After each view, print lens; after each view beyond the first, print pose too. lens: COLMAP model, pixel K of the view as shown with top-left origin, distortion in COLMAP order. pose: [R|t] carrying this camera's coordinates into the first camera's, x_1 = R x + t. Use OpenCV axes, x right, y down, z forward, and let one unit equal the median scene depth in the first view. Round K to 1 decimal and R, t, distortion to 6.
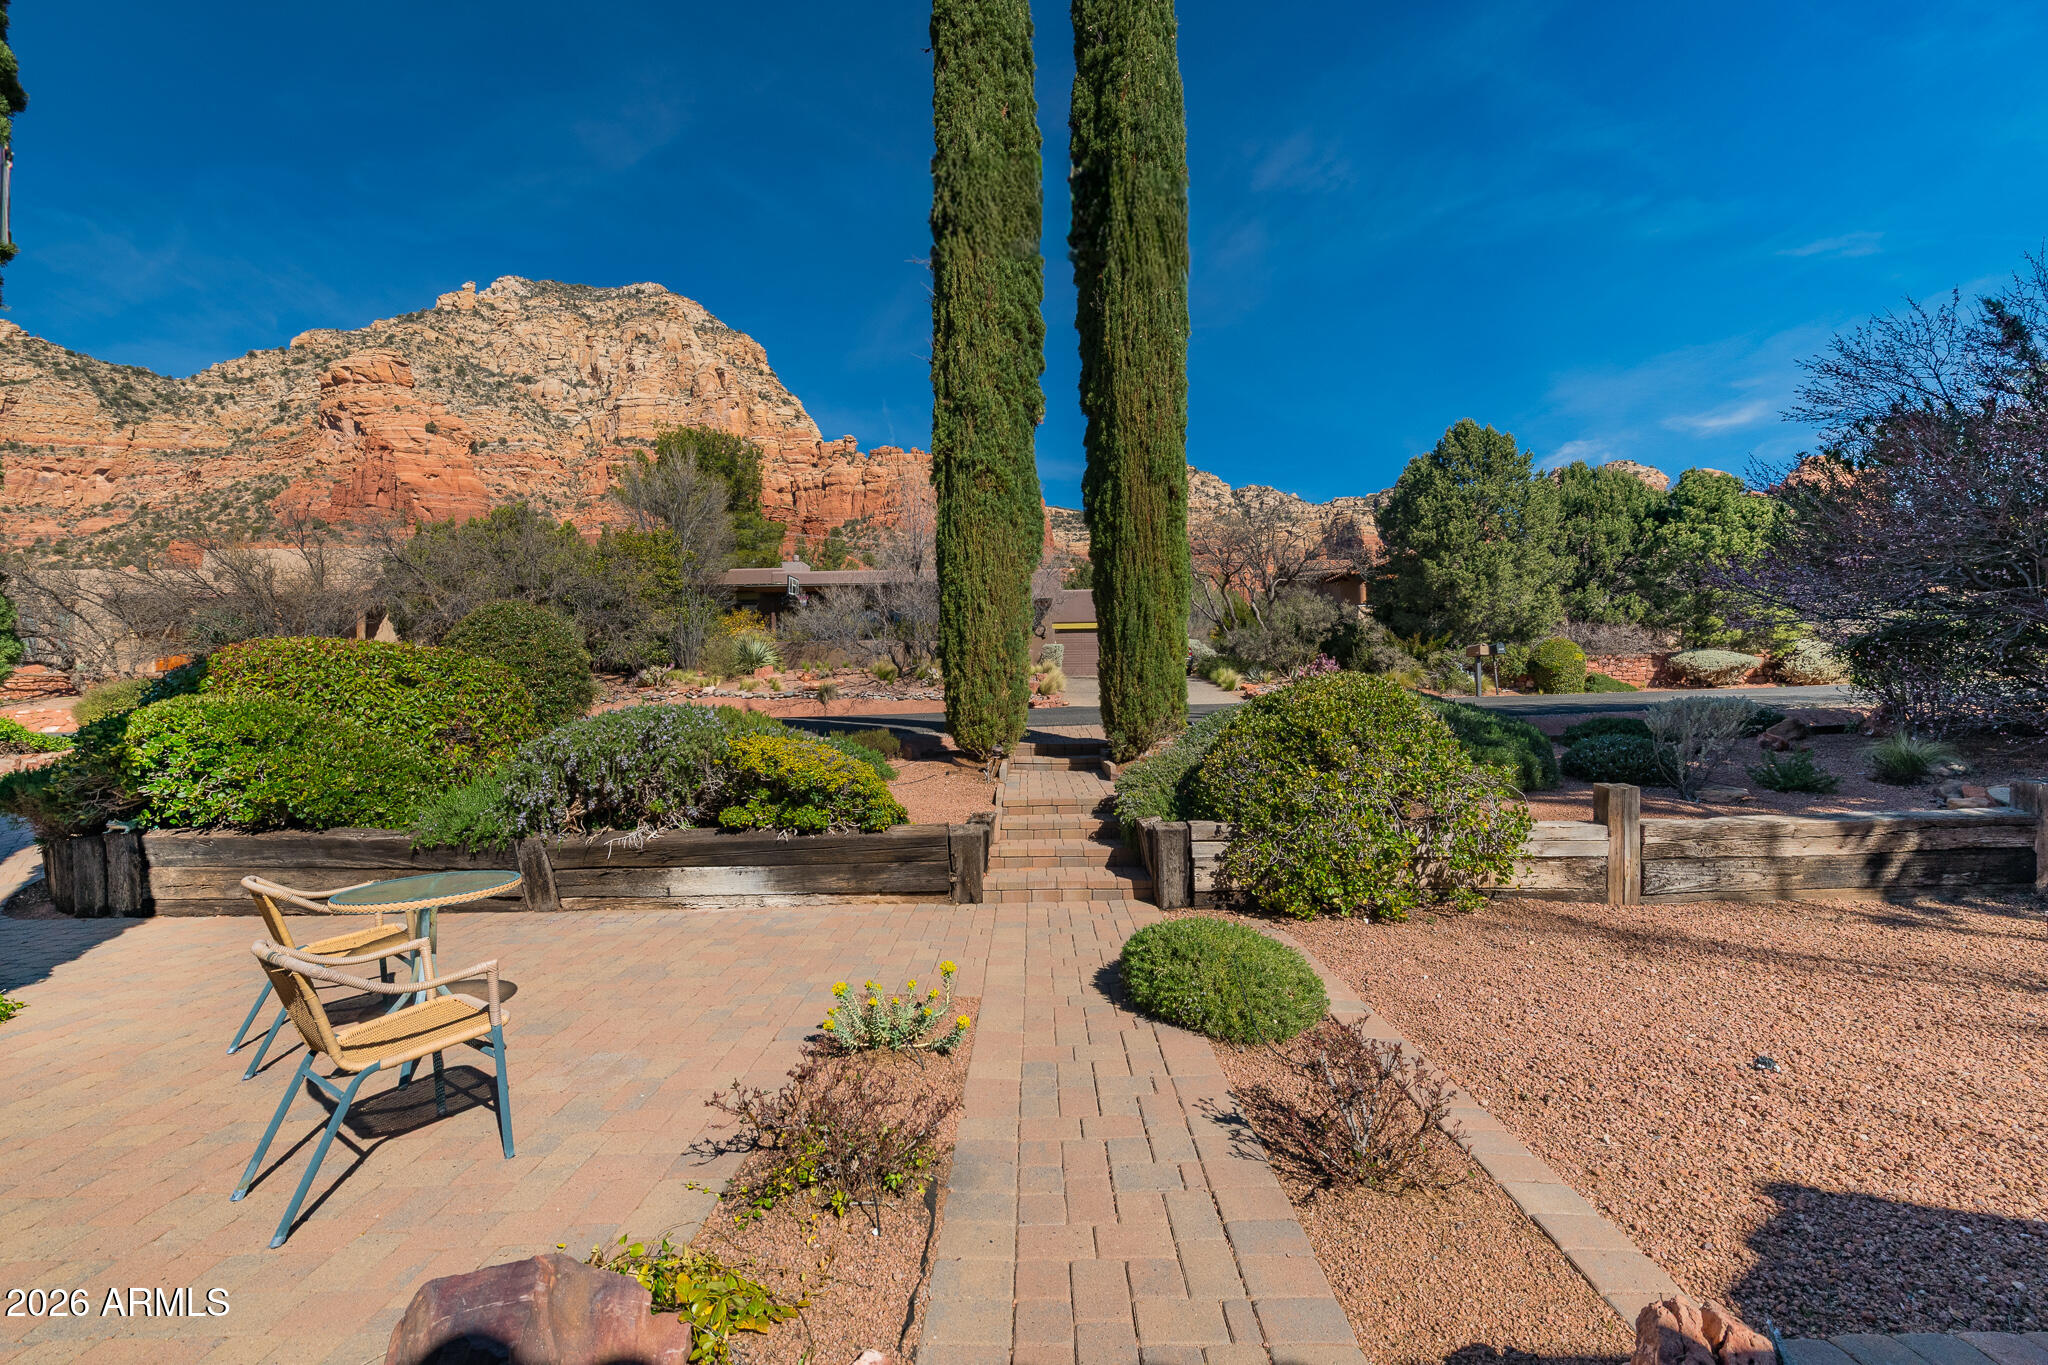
lens RADIAL K [[792.9, 0, 1025.9], [0, 792.9, 689.9], [0, 0, 1]] dist [0.013593, -0.005035]
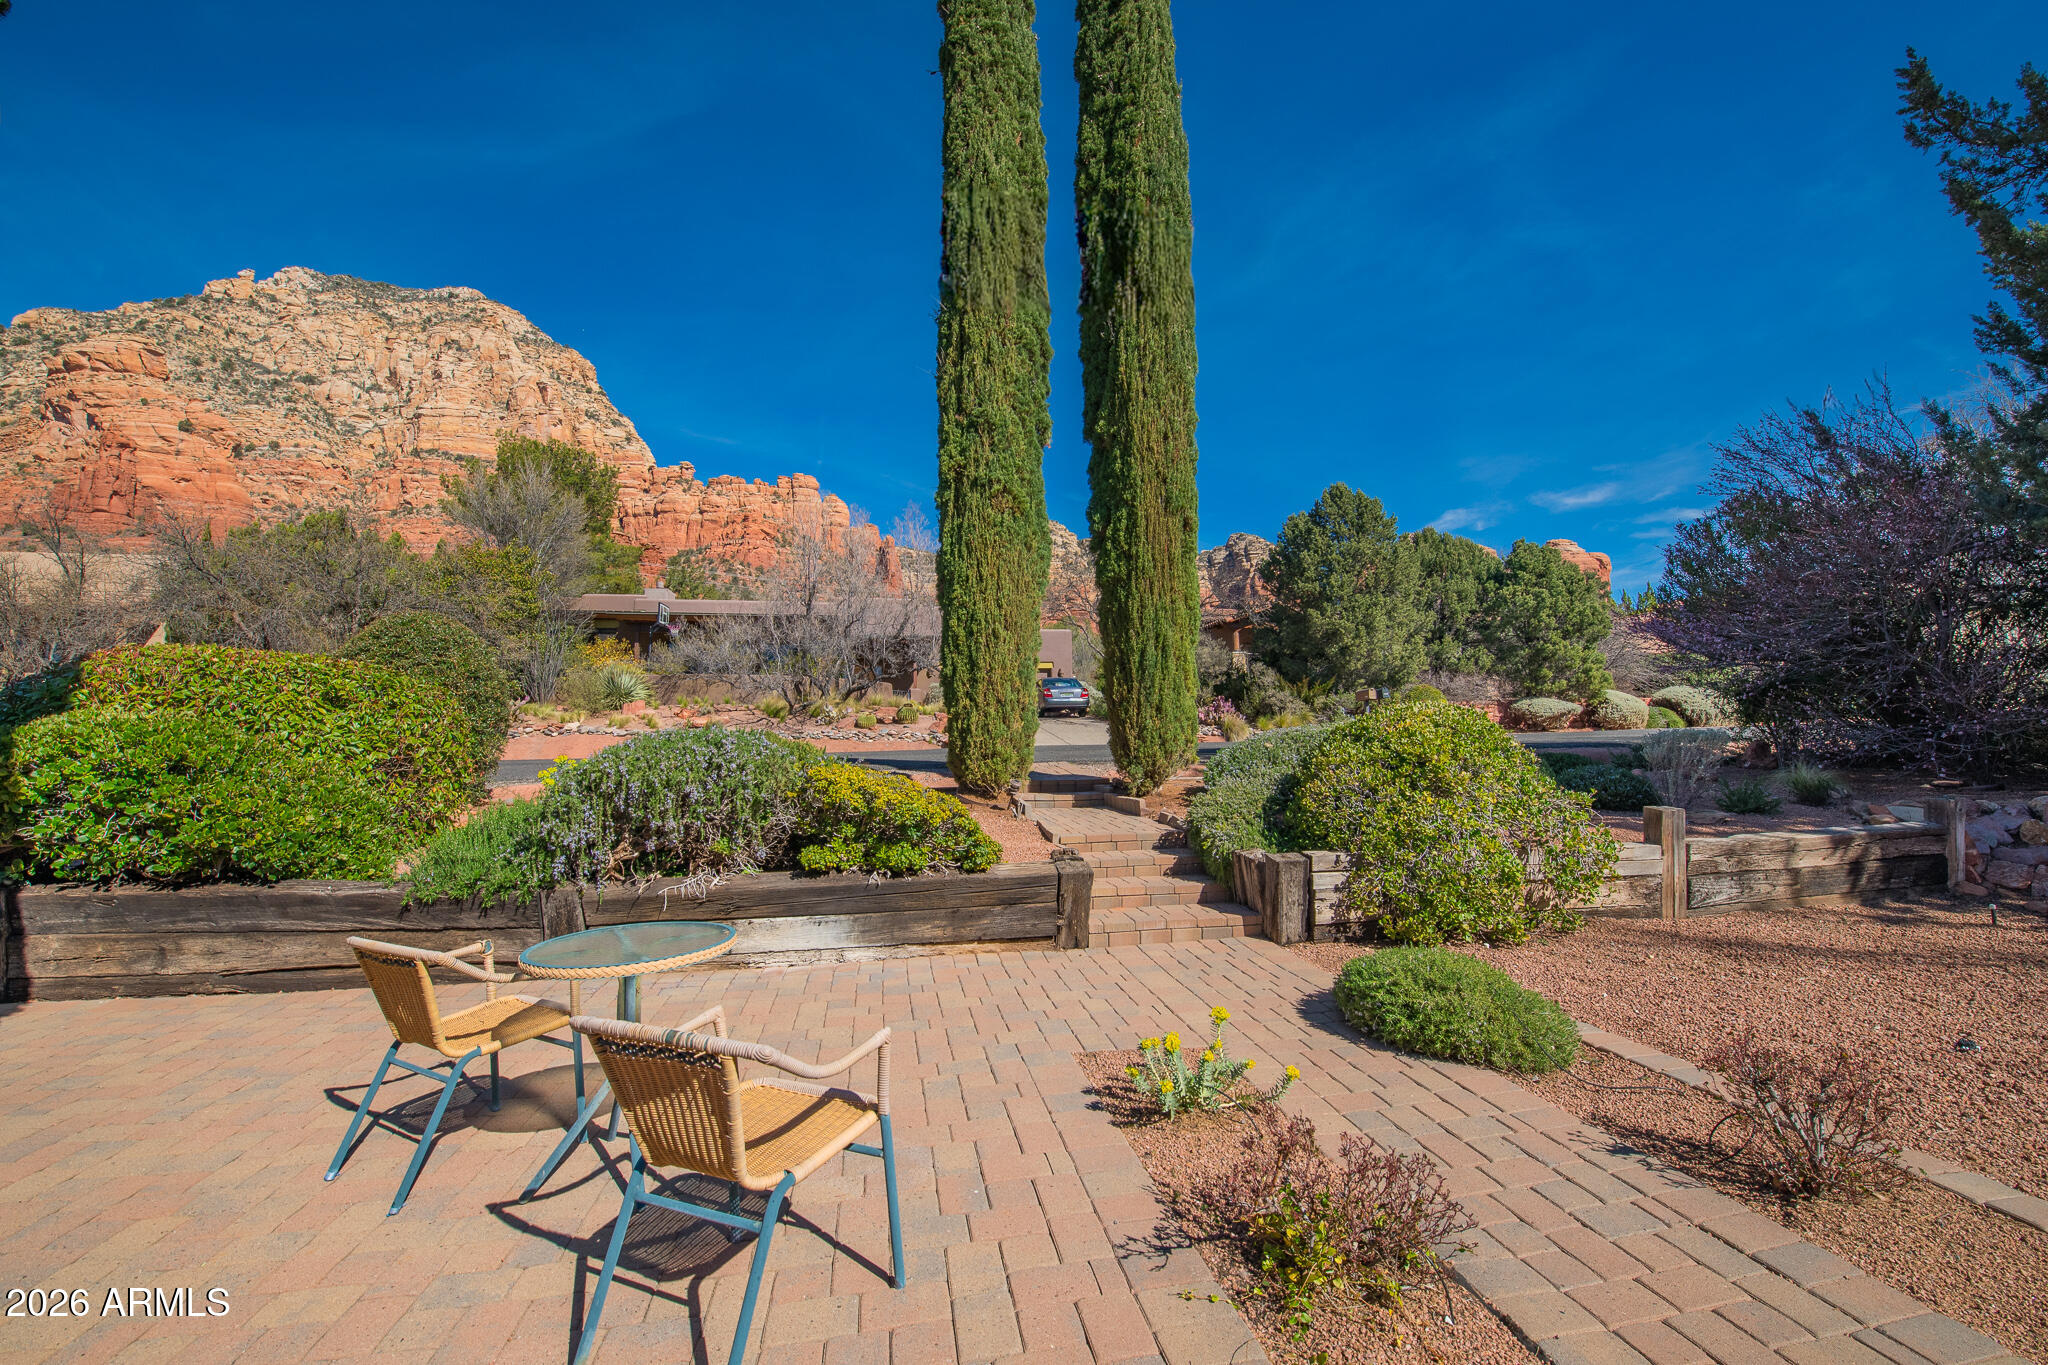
lens RADIAL K [[810.5, 0, 1024.1], [0, 810.5, 686.8], [0, 0, 1]] dist [-0.020660, -0.000628]
pose [[0.982092, 0.017566, 0.187579, -0.072585], [-0.006562, 0.998229, -0.059124, 0.005735], [-0.188285, 0.056834, 0.980468, 0.020117]]
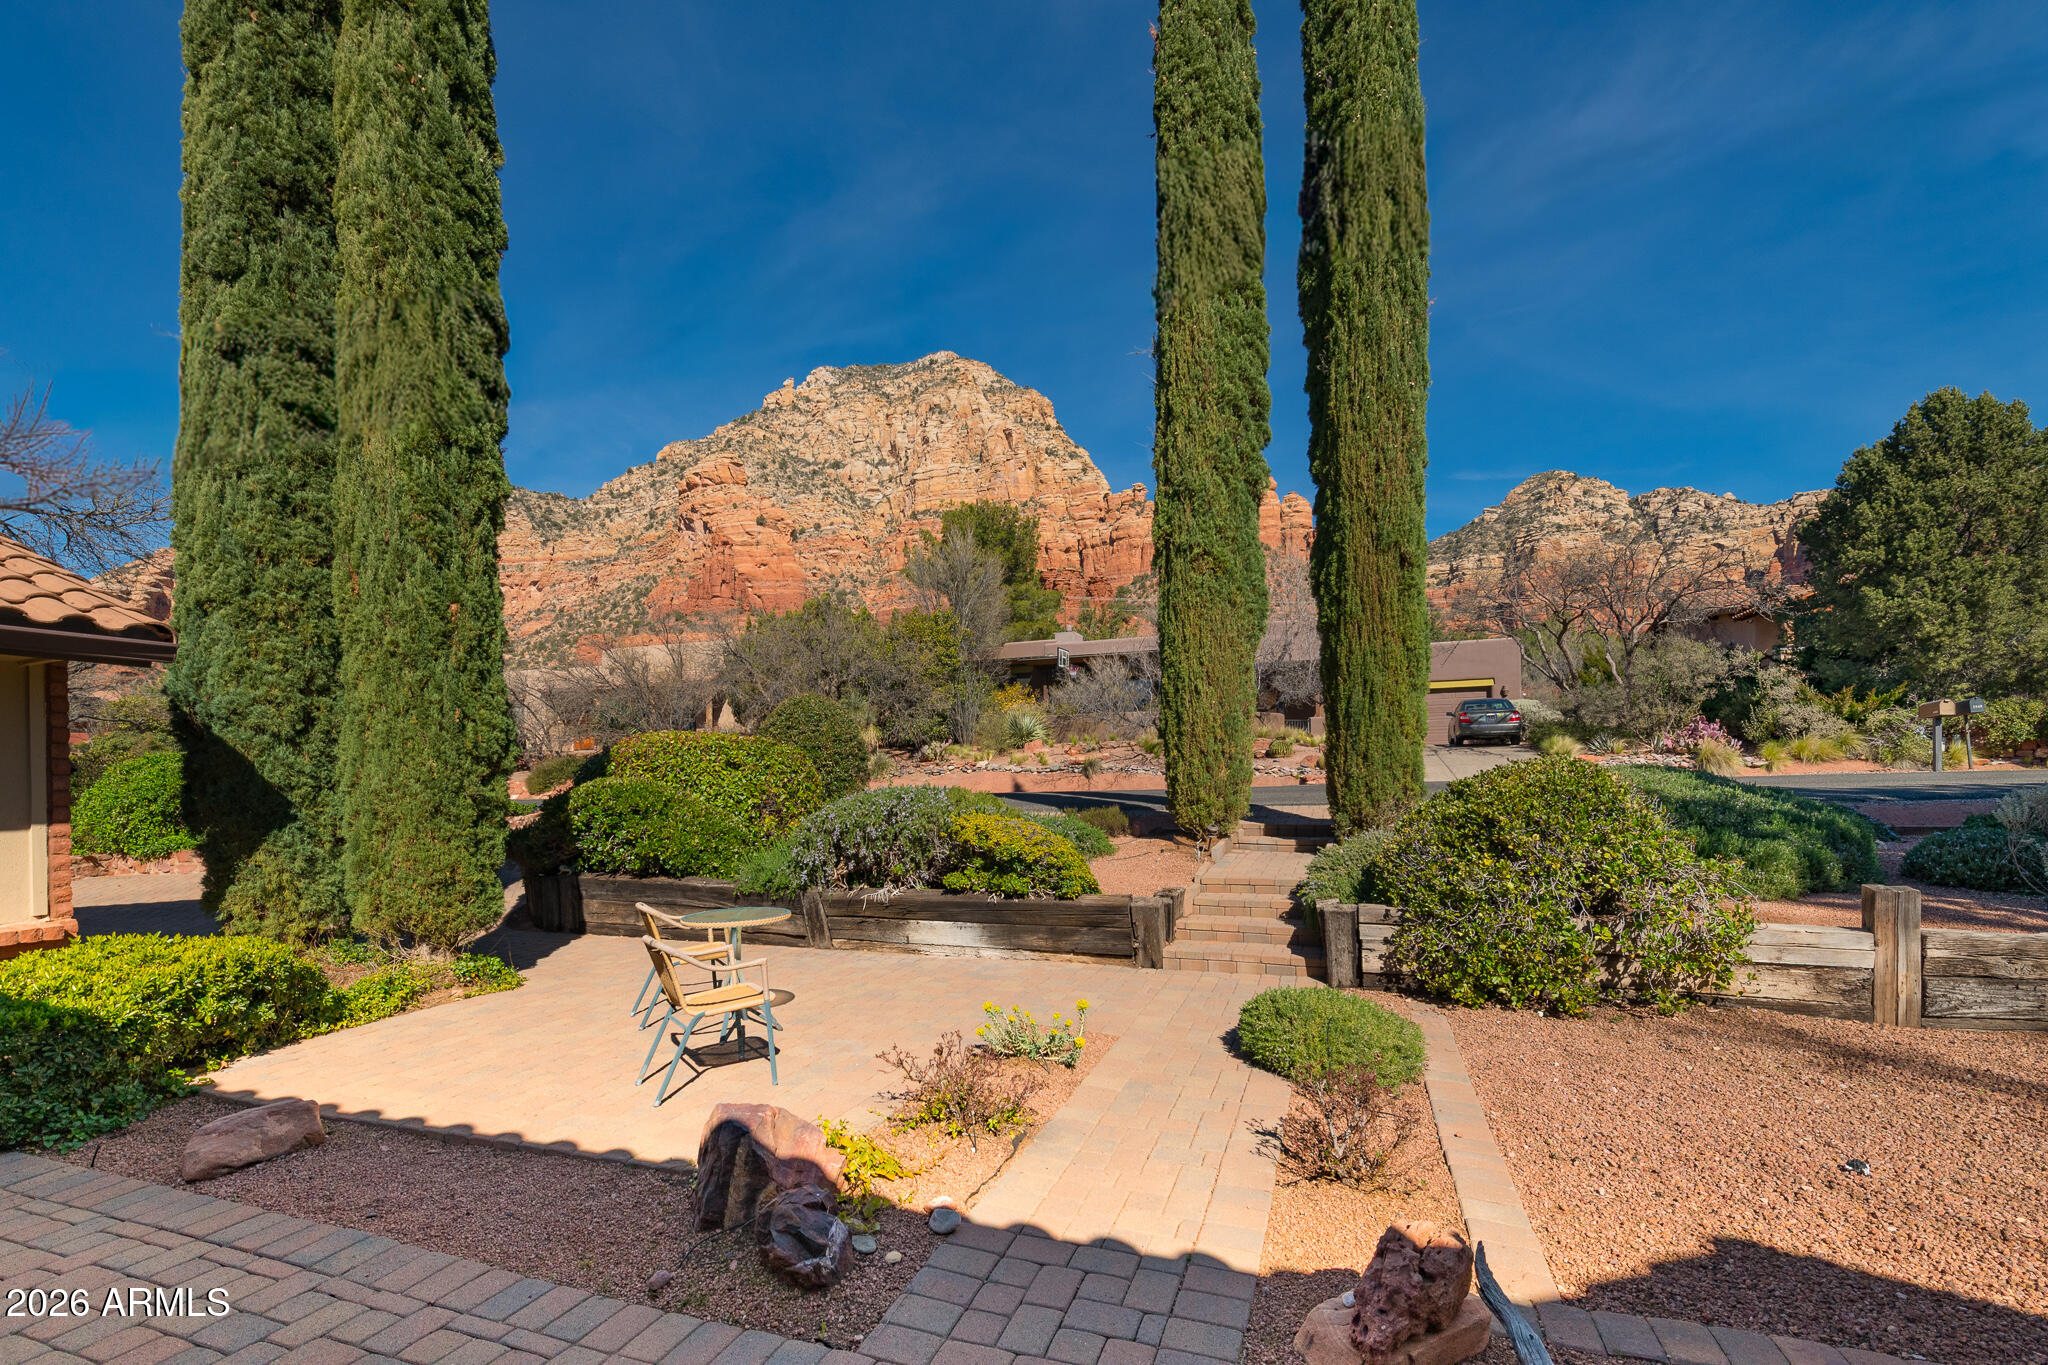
lens RADIAL K [[870.8, 0, 1031.2], [0, 870.8, 781.9], [0, 0, 1]] dist [0.011643, -0.000710]
pose [[0.941674, 0.003630, -0.336507, 0.042147], [0.004962, 0.999683, 0.024669, -0.004905], [0.336490, -0.024900, 0.941358, -0.044849]]
